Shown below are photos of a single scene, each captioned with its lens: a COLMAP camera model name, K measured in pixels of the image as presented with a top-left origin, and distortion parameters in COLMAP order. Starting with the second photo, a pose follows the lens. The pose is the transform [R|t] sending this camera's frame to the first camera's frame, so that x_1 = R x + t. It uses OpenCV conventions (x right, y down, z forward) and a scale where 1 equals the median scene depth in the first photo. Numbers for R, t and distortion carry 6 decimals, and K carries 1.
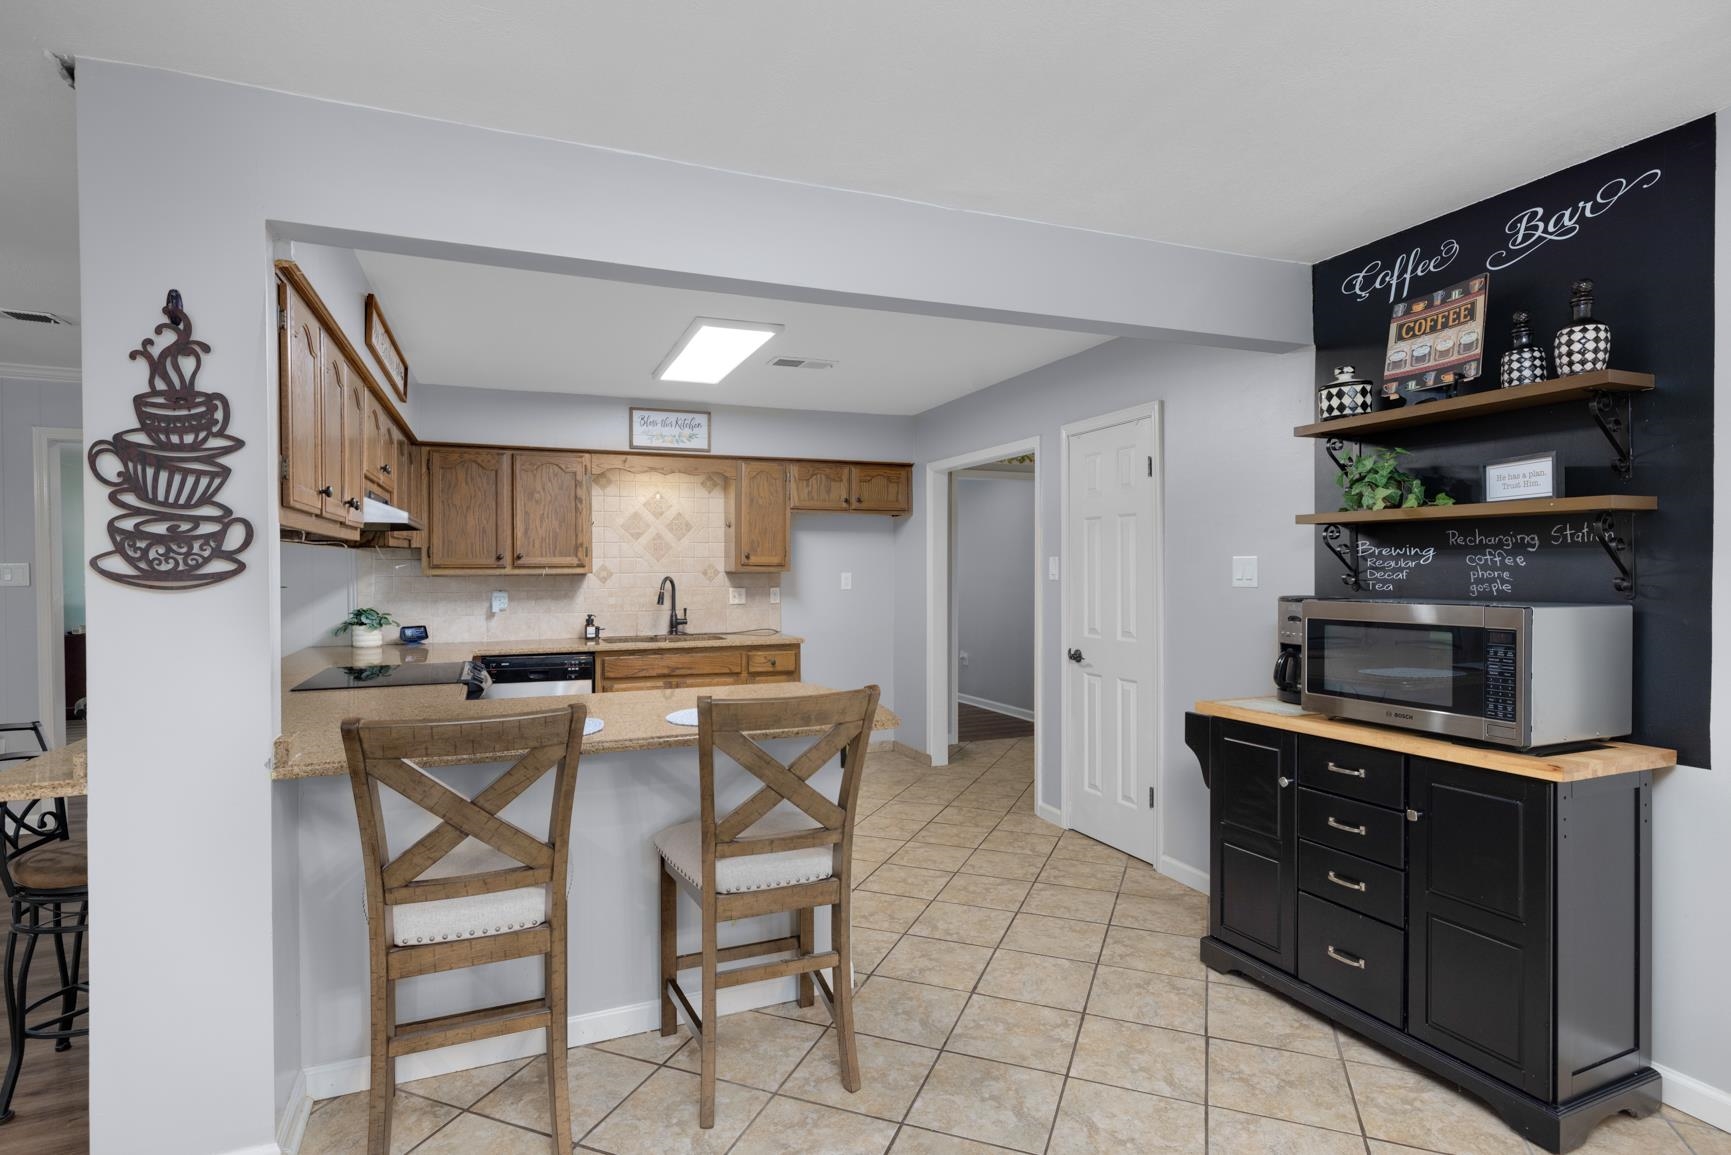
lens RADIAL K [[853.8, 0, 862.6], [0, 853.8, 572.3], [0, 0, 1]] dist [-0.002075, -0.000334]
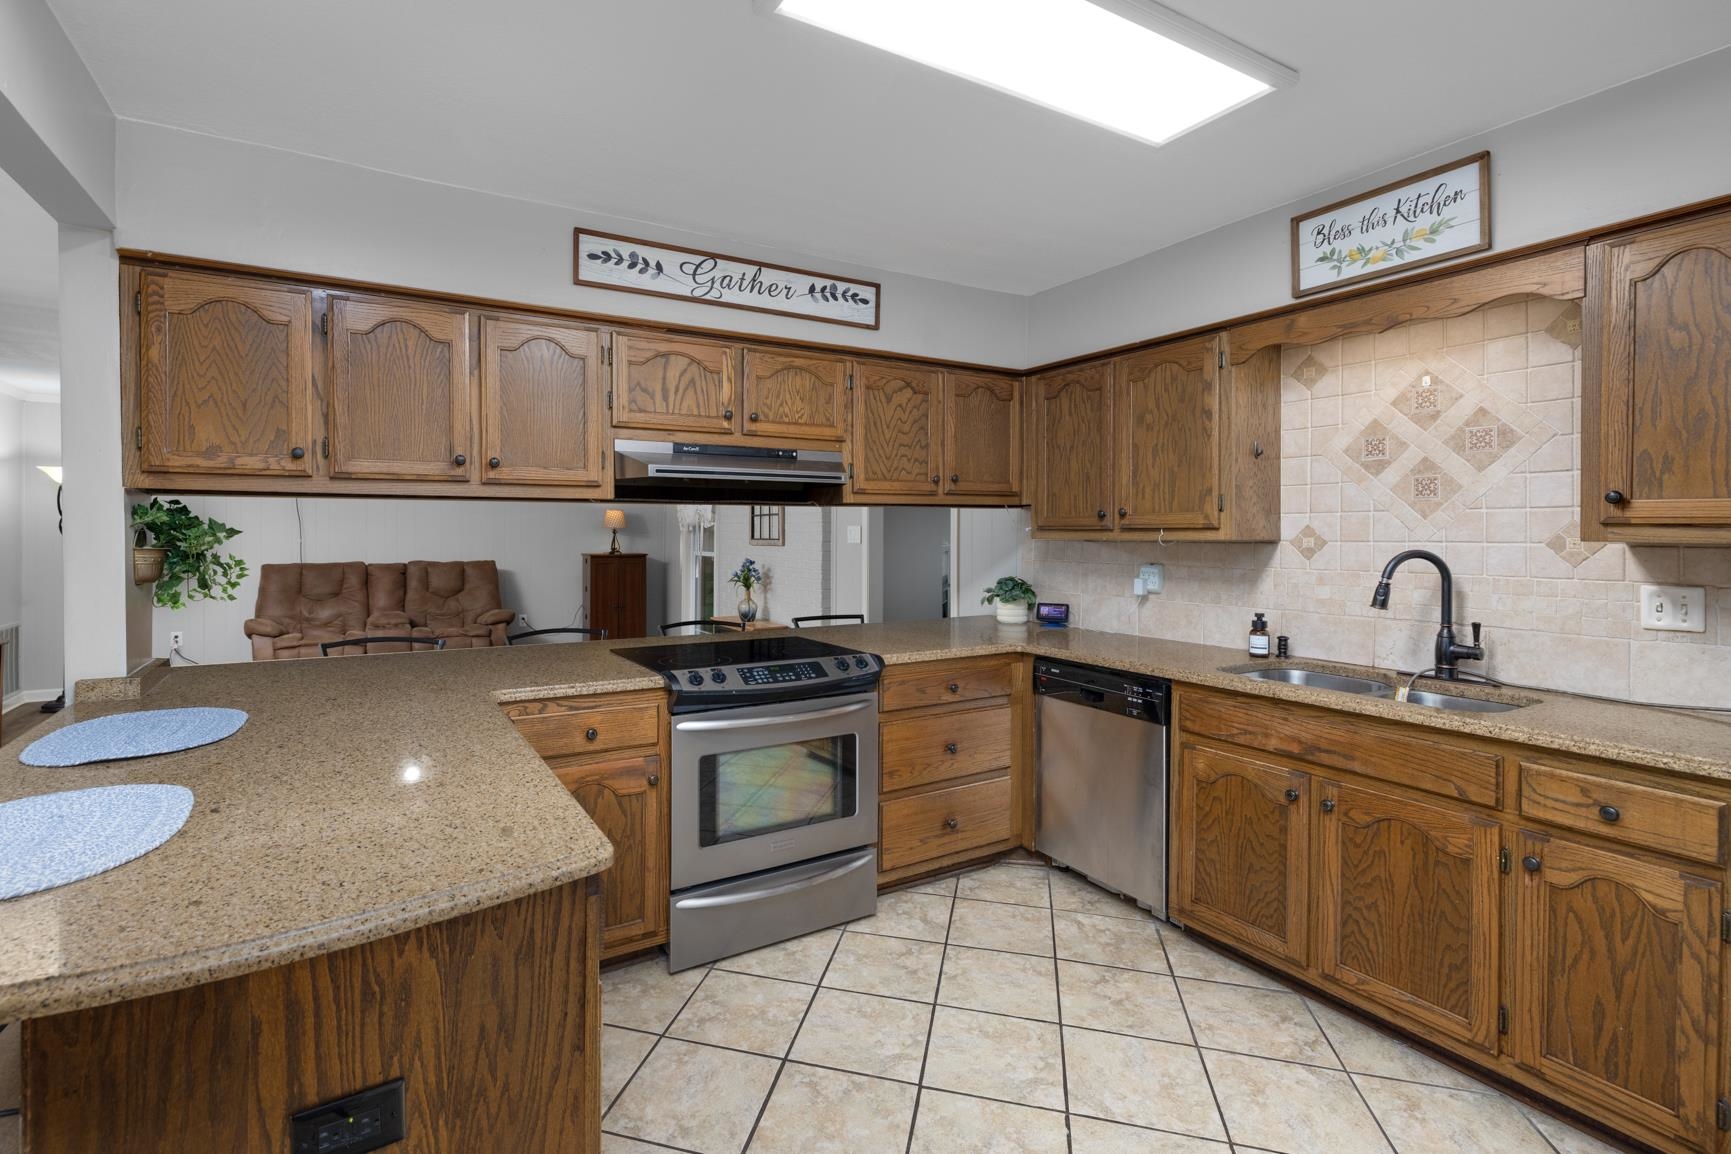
lens RADIAL K [[787.2, 0, 818.6], [0, 787.2, 541.8], [0, 0, 1]] dist [-0.002420, -0.000478]
pose [[0.116449, 0.016345, -0.993062, 0.163799], [-0.006068, 0.999858, 0.015745, -0.004373], [0.993178, 0.004193, 0.116531, 0.648383]]
